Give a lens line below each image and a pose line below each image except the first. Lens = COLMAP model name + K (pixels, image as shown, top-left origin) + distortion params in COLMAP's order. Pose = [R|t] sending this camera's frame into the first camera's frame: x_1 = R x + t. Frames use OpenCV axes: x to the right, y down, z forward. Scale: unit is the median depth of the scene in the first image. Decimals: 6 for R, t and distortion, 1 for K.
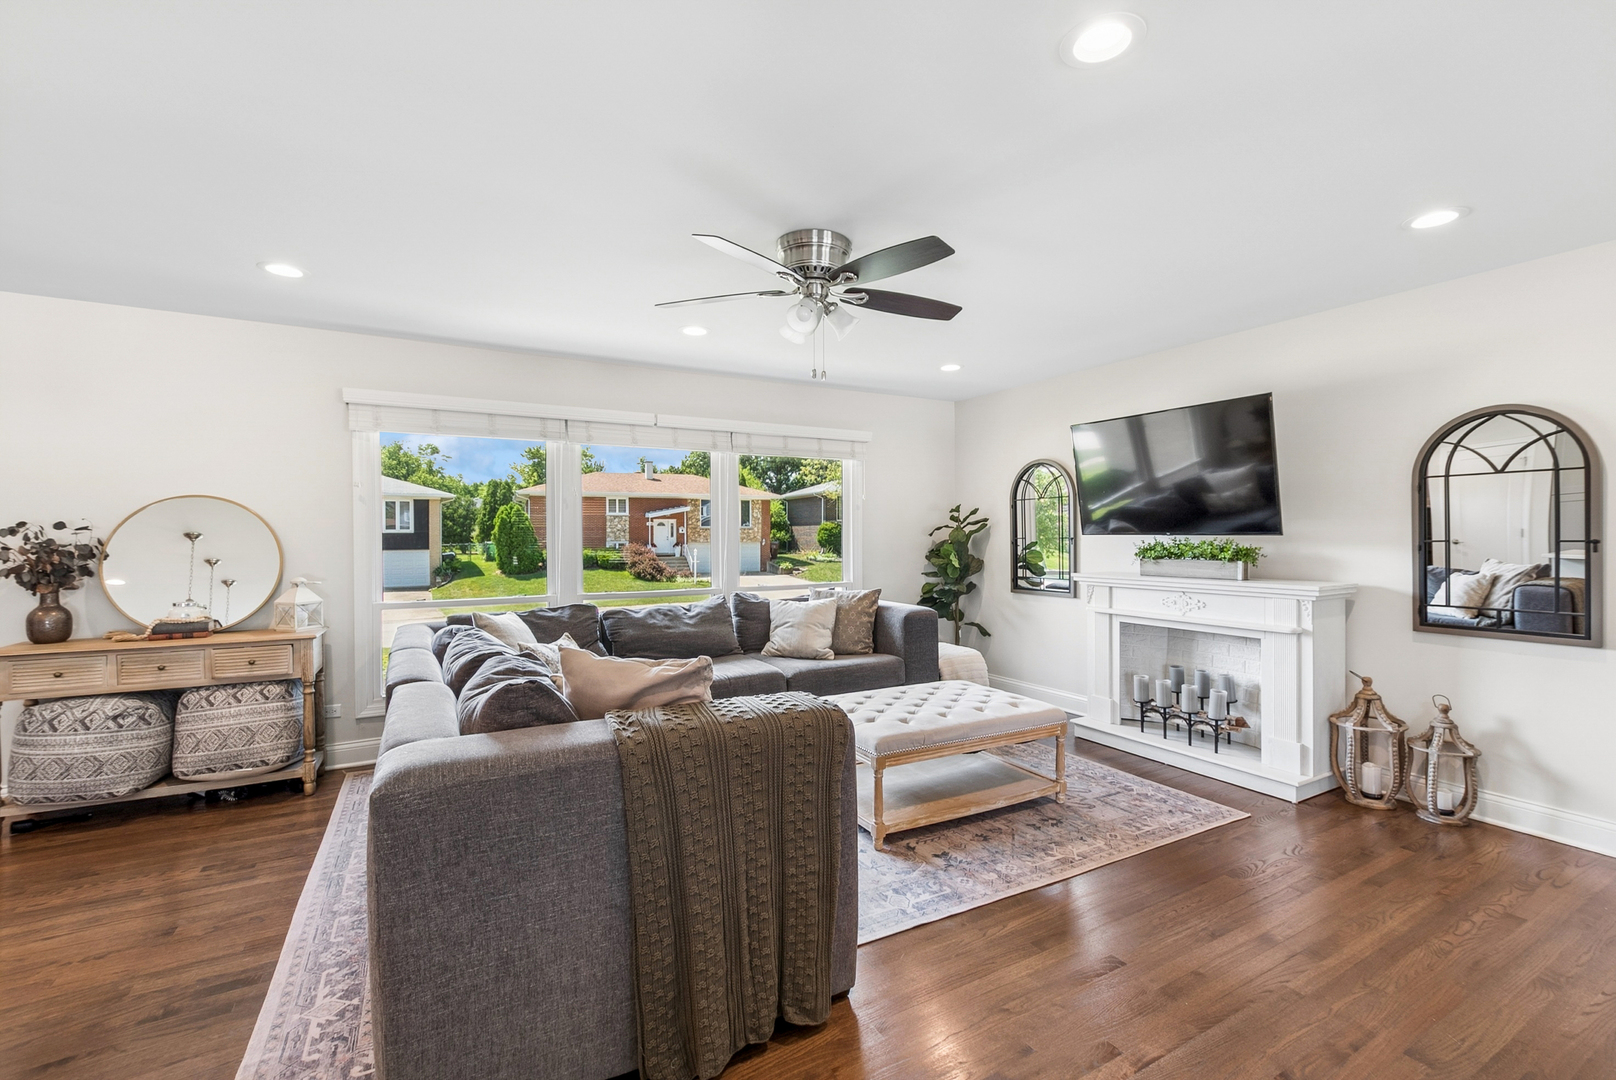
lens RADIAL K [[708.5, 0, 829.2], [0, 708.5, 541.1], [0, 0, 1]] dist [-0.004009, 0.001251]
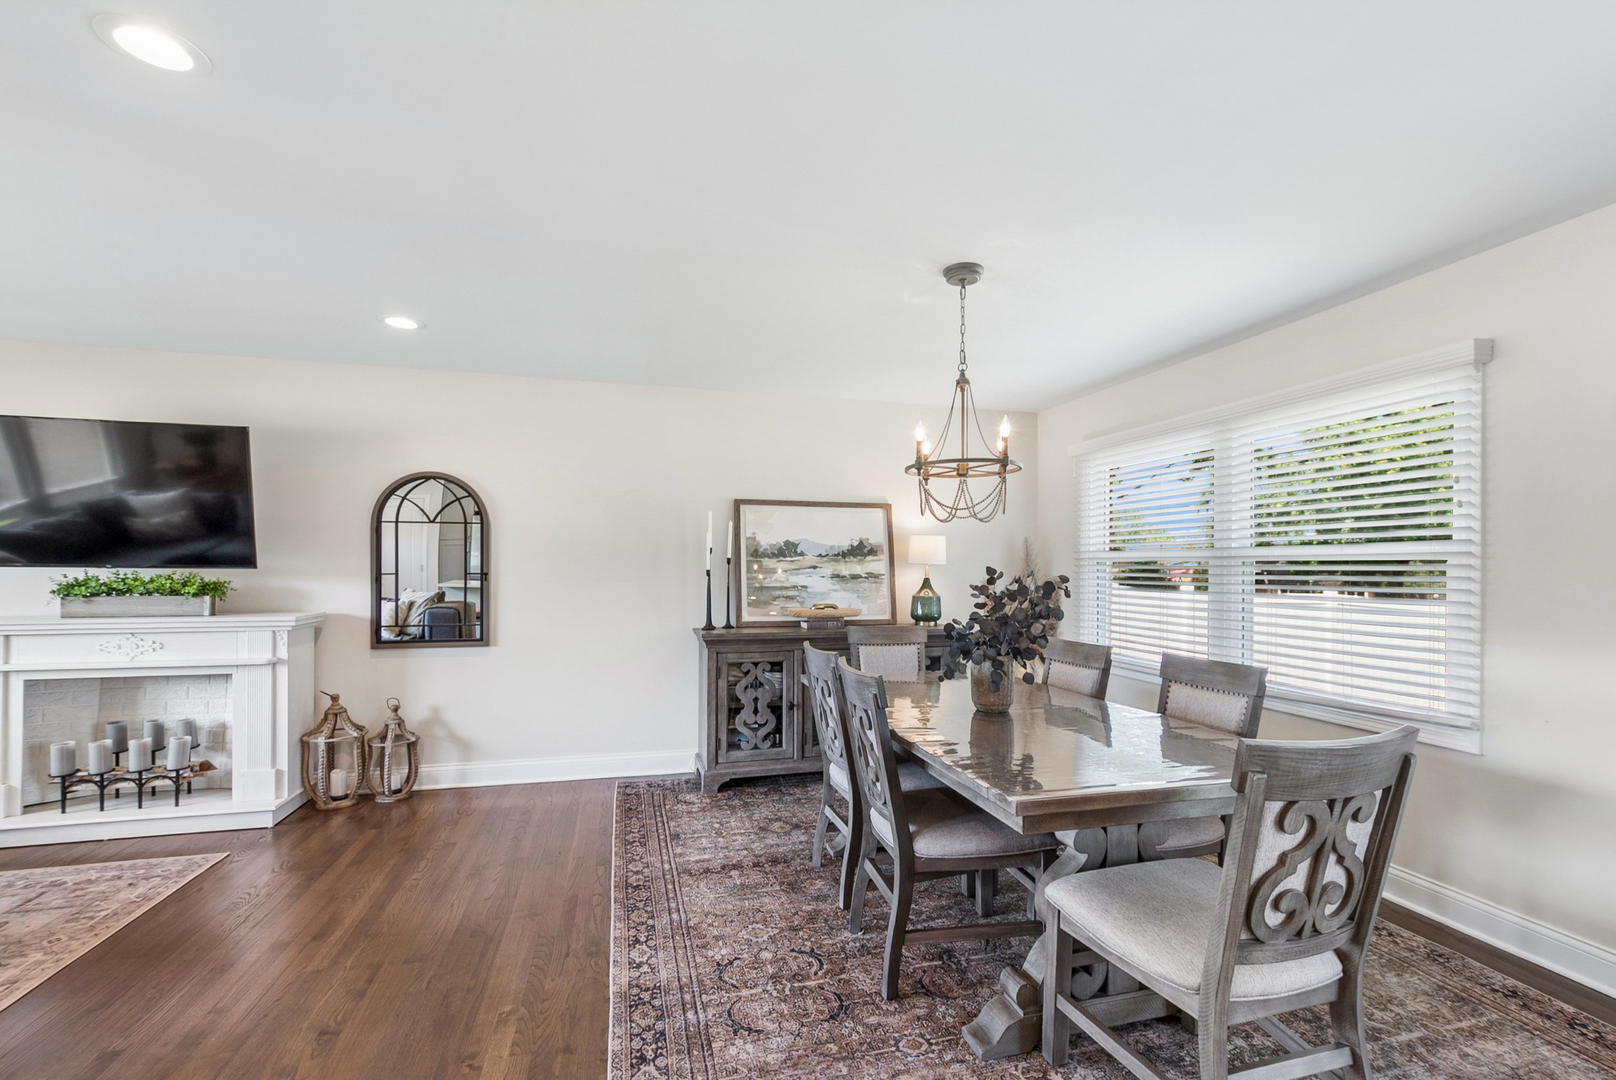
lens RADIAL K [[708.5, 0, 810.5], [0, 708.5, 561.0], [0, 0, 1]] dist [-0.004009, 0.001251]
pose [[0.275763, 0.014444, 0.961117, -0.119753], [0.004131, 0.999860, -0.016211, 0.000494], [-0.961217, 0.008440, 0.275664, -0.046196]]
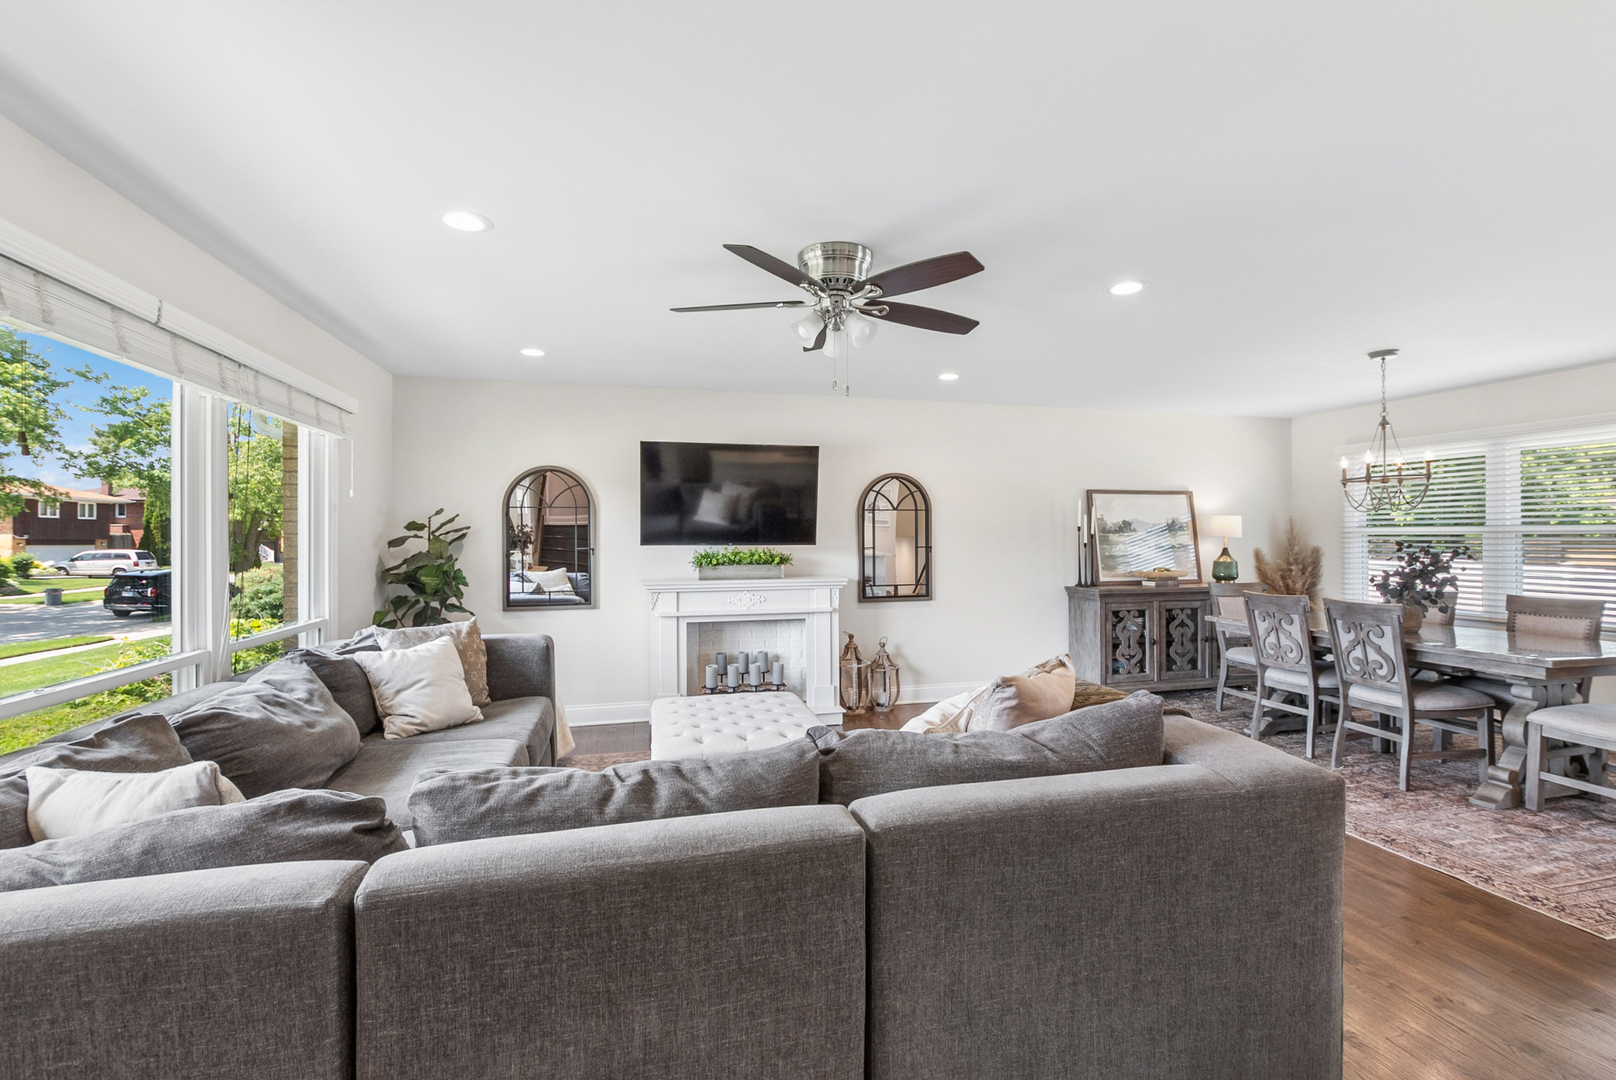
lens RADIAL K [[708.5, 0, 829.0], [0, 708.5, 541.5], [0, 0, 1]] dist [-0.004009, 0.001251]
pose [[0.274424, -0.003337, 0.961603, -0.765093], [0.011959, 0.999928, 0.000057, -0.016012], [-0.961534, 0.011484, 0.274445, 0.596485]]
